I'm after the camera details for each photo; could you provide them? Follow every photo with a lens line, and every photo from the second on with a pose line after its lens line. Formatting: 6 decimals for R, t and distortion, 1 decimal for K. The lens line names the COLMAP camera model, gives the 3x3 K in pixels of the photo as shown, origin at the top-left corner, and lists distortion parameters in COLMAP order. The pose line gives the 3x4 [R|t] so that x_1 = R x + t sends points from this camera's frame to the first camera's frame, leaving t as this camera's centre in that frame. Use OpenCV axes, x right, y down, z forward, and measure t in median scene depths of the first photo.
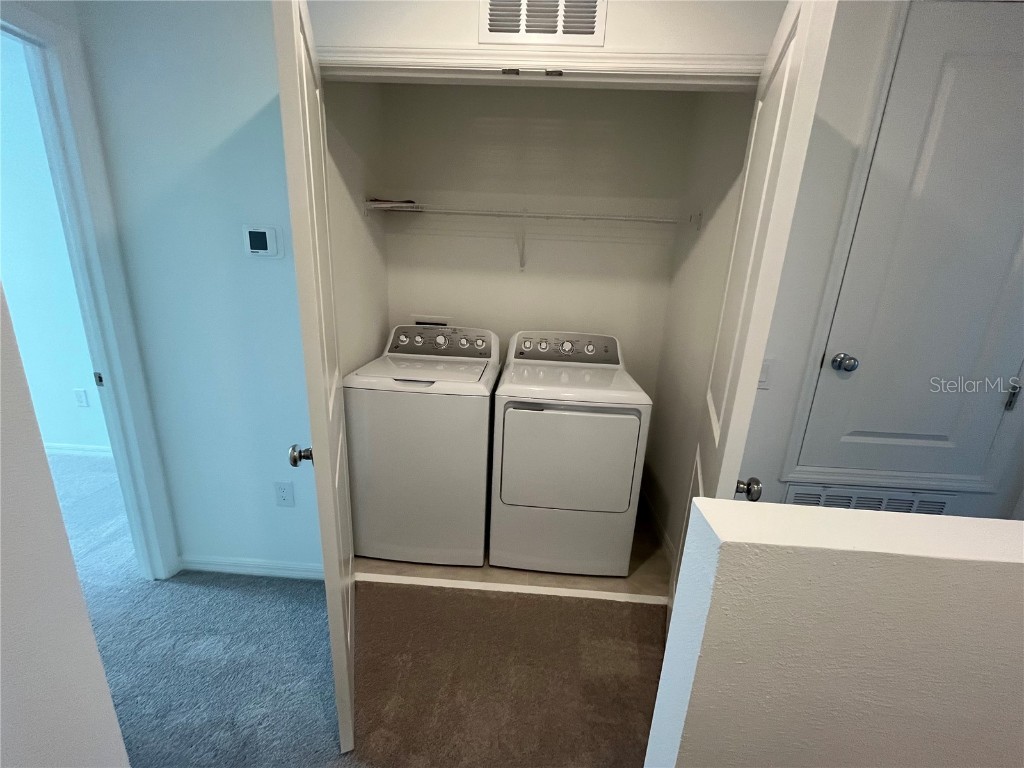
lens RADIAL K [[412.5, 0, 512.1], [0, 412.5, 381.6], [0, 0, 1]] dist [-0.007962, 0.000023]
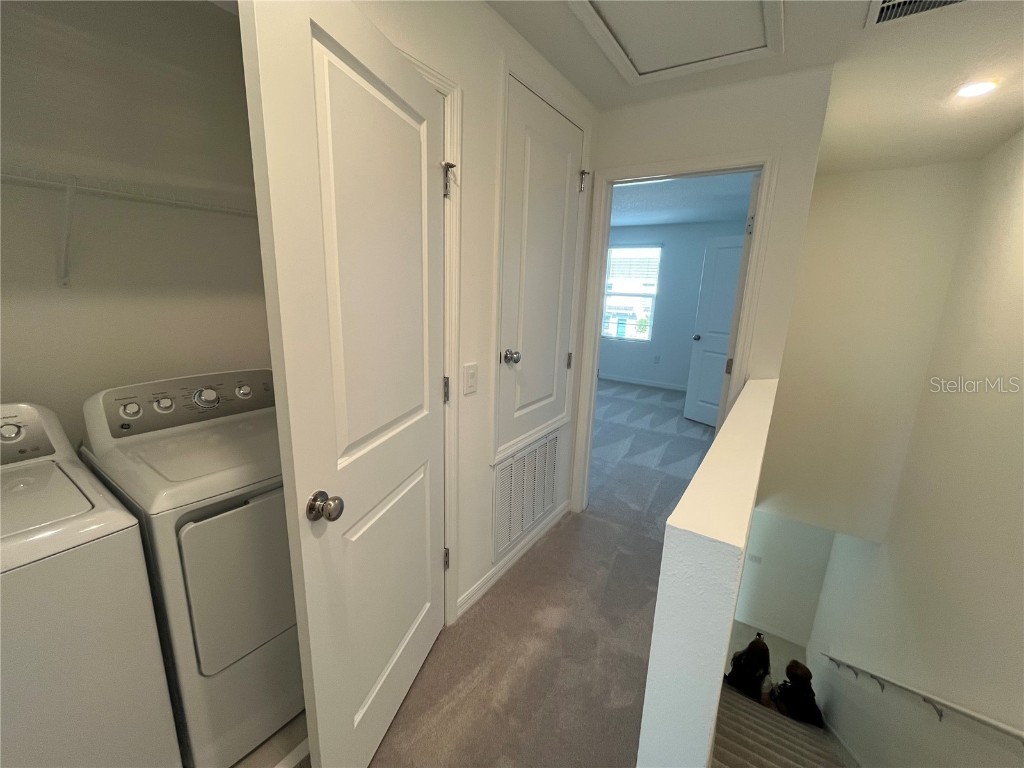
lens RADIAL K [[412.5, 0, 512.8], [0, 412.5, 385.7], [0, 0, 1]] dist [-0.007962, 0.000023]
pose [[0.494325, -0.218387, 0.841398, -0.181982], [0.214640, 0.968622, 0.125307, -0.080579], [-0.842362, 0.118655, 0.525688, 0.244687]]
